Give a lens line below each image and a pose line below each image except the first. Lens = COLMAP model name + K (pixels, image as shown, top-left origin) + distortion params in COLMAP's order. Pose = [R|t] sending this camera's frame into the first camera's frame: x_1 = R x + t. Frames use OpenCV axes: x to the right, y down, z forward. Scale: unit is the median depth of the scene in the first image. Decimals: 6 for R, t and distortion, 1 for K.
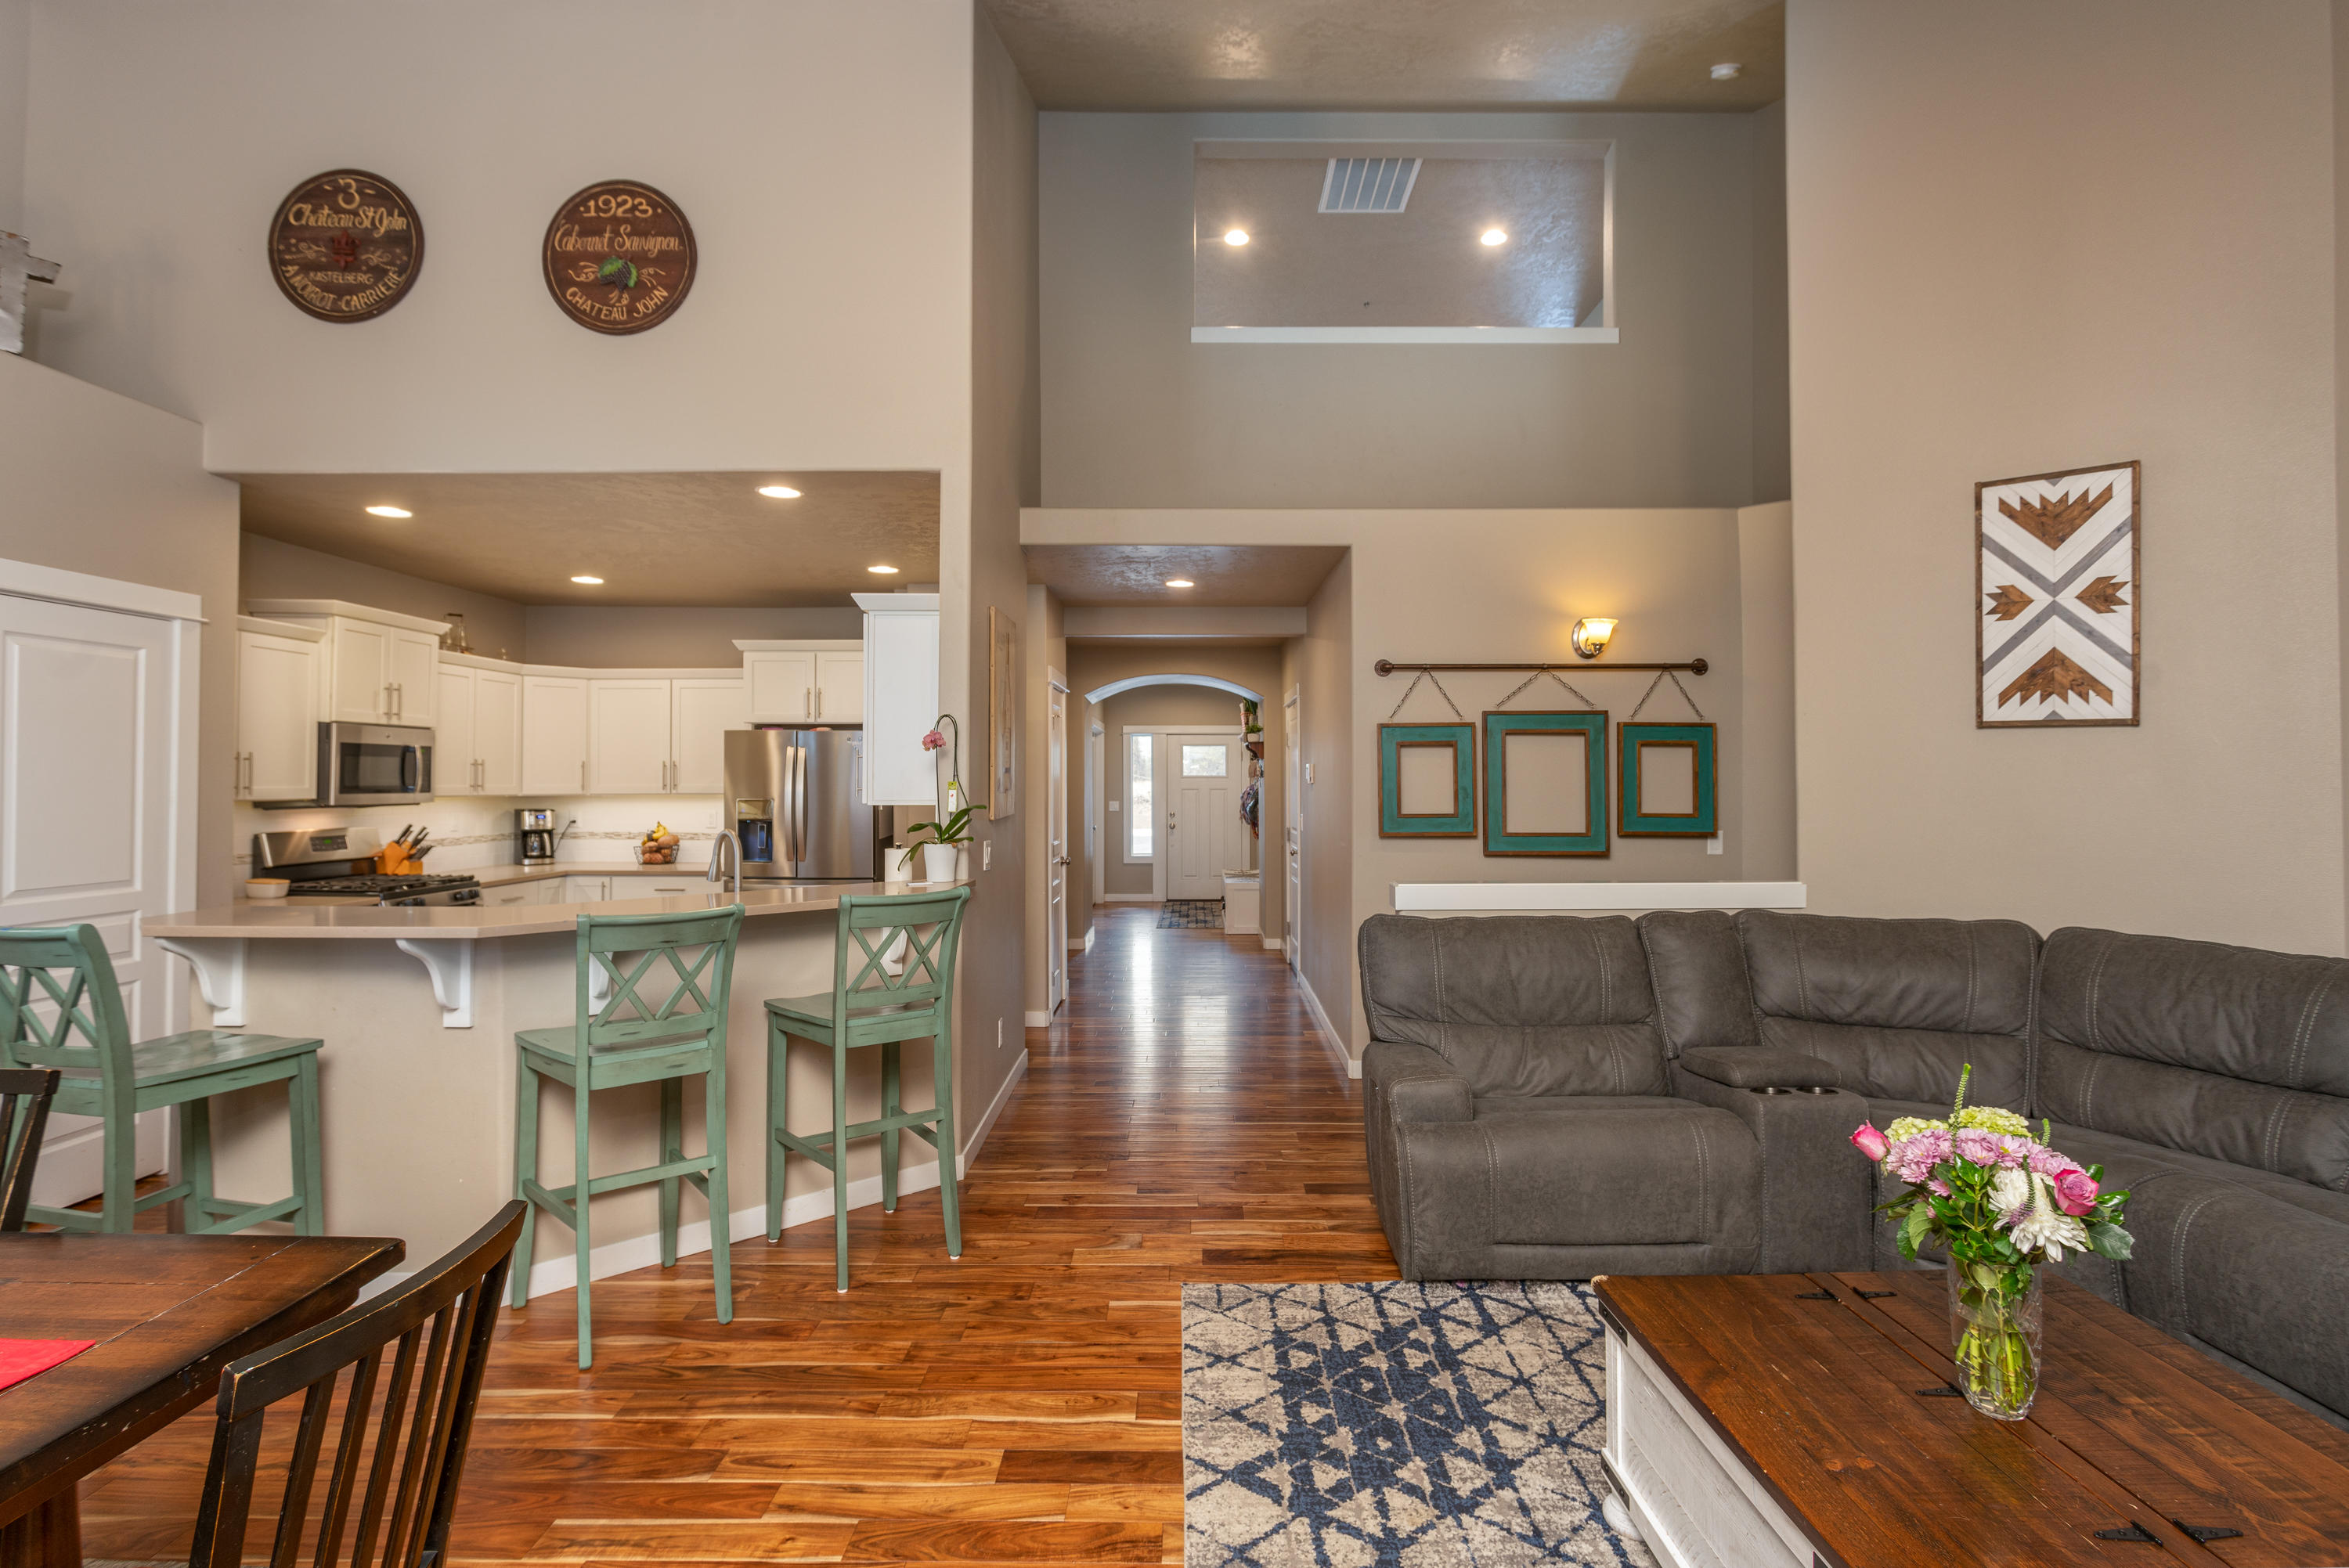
lens RADIAL K [[1138.7, 0, 1192.4], [0, 1138.7, 762.4], [0, 0, 1]] dist [-0.007204, 0.000544]
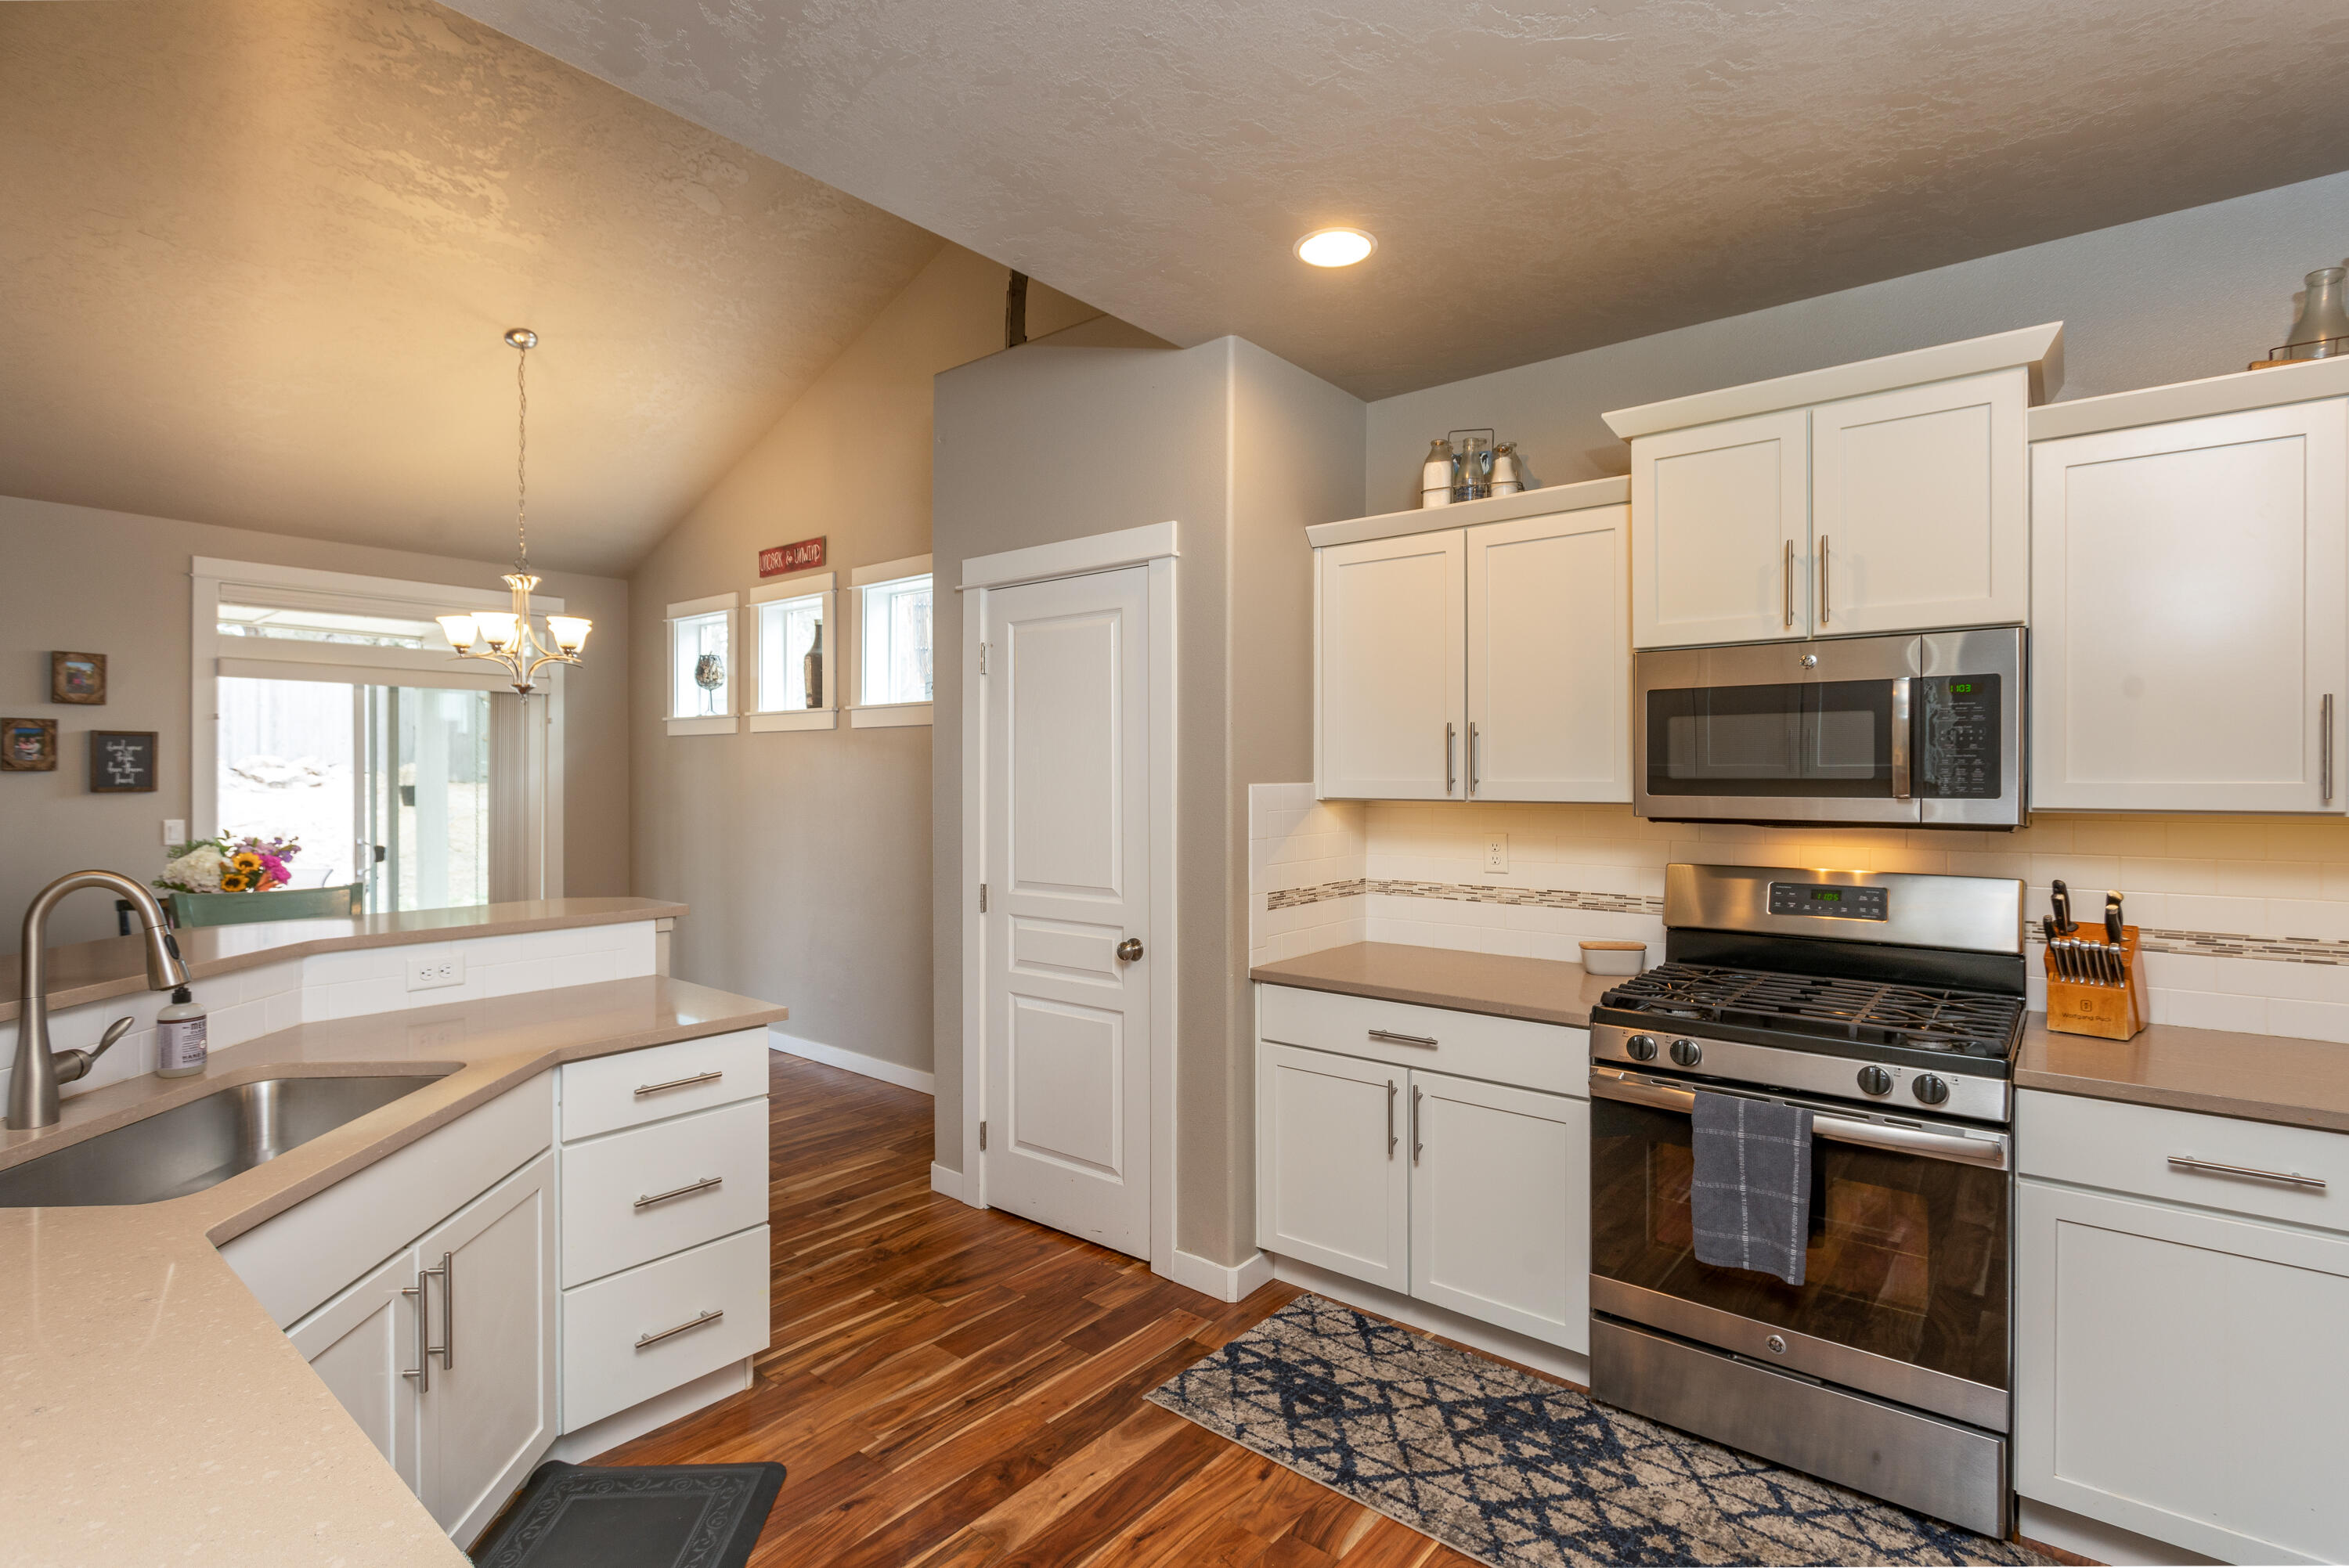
lens RADIAL K [[1110.1, 0, 1170.6], [0, 1110.1, 772.9], [0, 0, 1]] dist [0.001023, 0.000120]
pose [[-0.635419, -0.002144, -0.772164, -0.310014], [0.012624, 0.999834, -0.013165, 0.027850], [0.772064, -0.018113, -0.635287, 1.455153]]
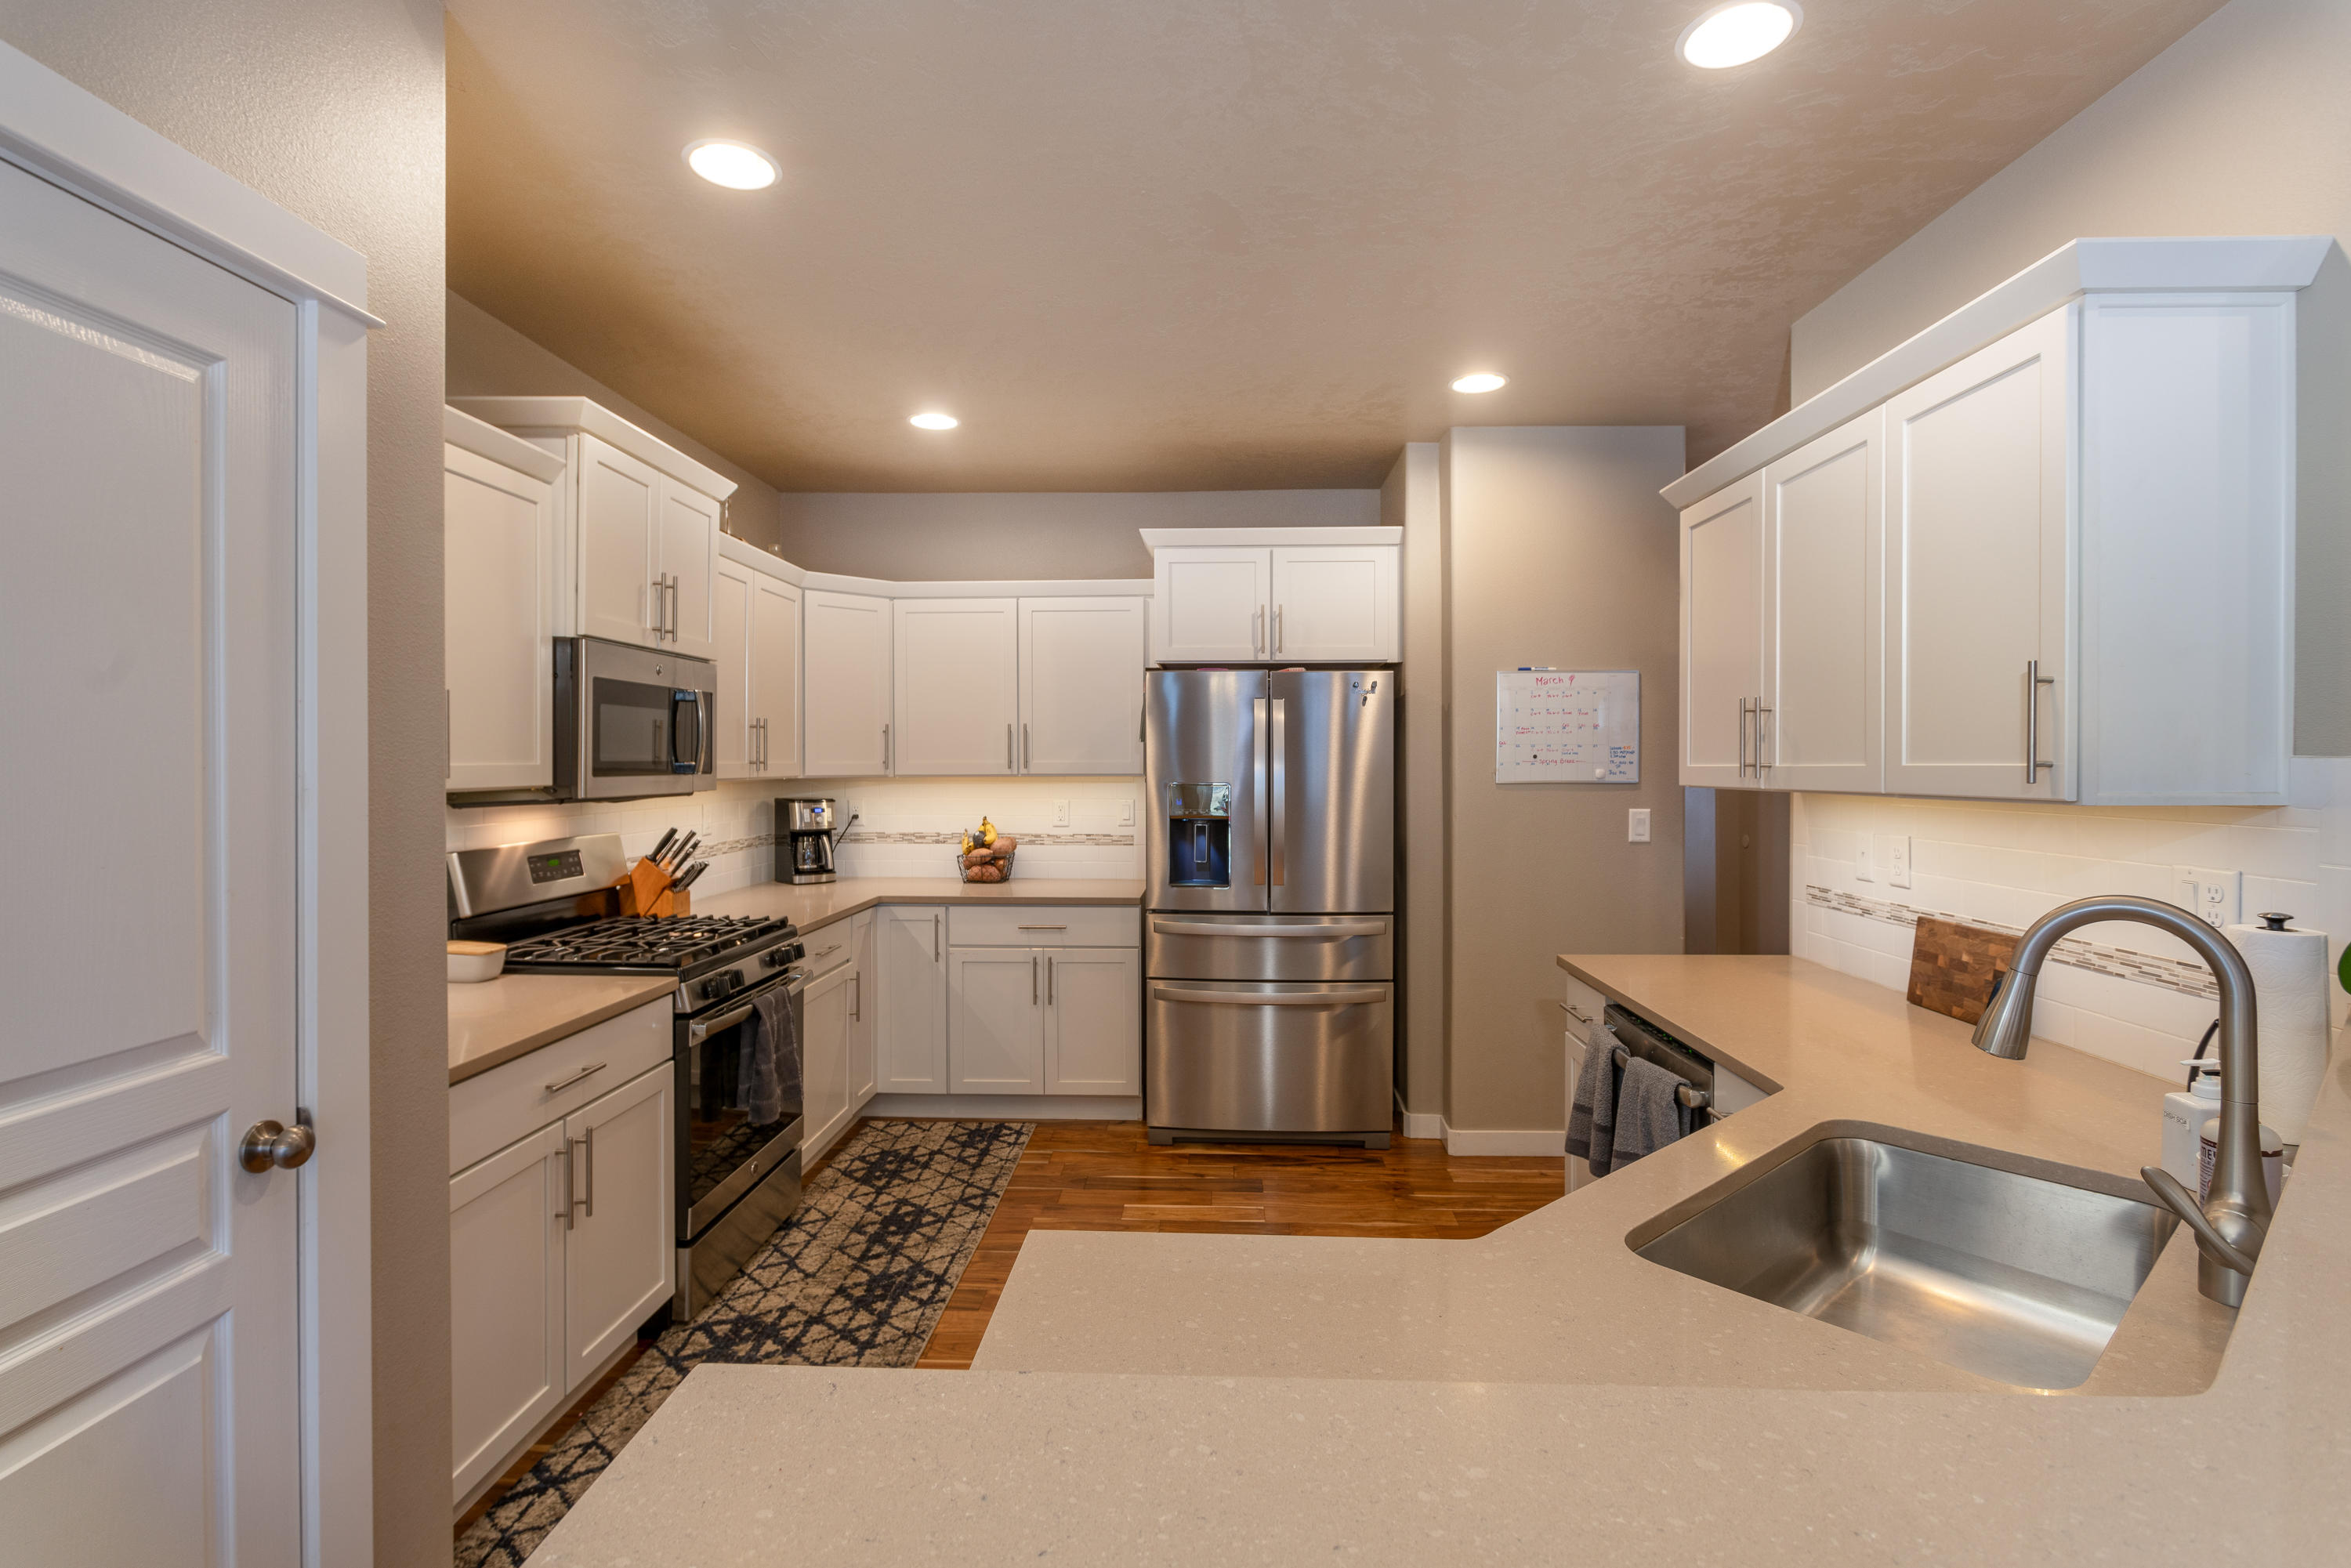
lens RADIAL K [[1111.1, 0, 1171.6], [0, 1111.1, 772.9], [0, 0, 1]] dist [0.001023, 0.000120]
pose [[0.999049, -0.000483, -0.043596, -0.588788], [0.001647, 0.999643, 0.026686, 0.016142], [0.043568, -0.026733, 0.998693, 0.637282]]
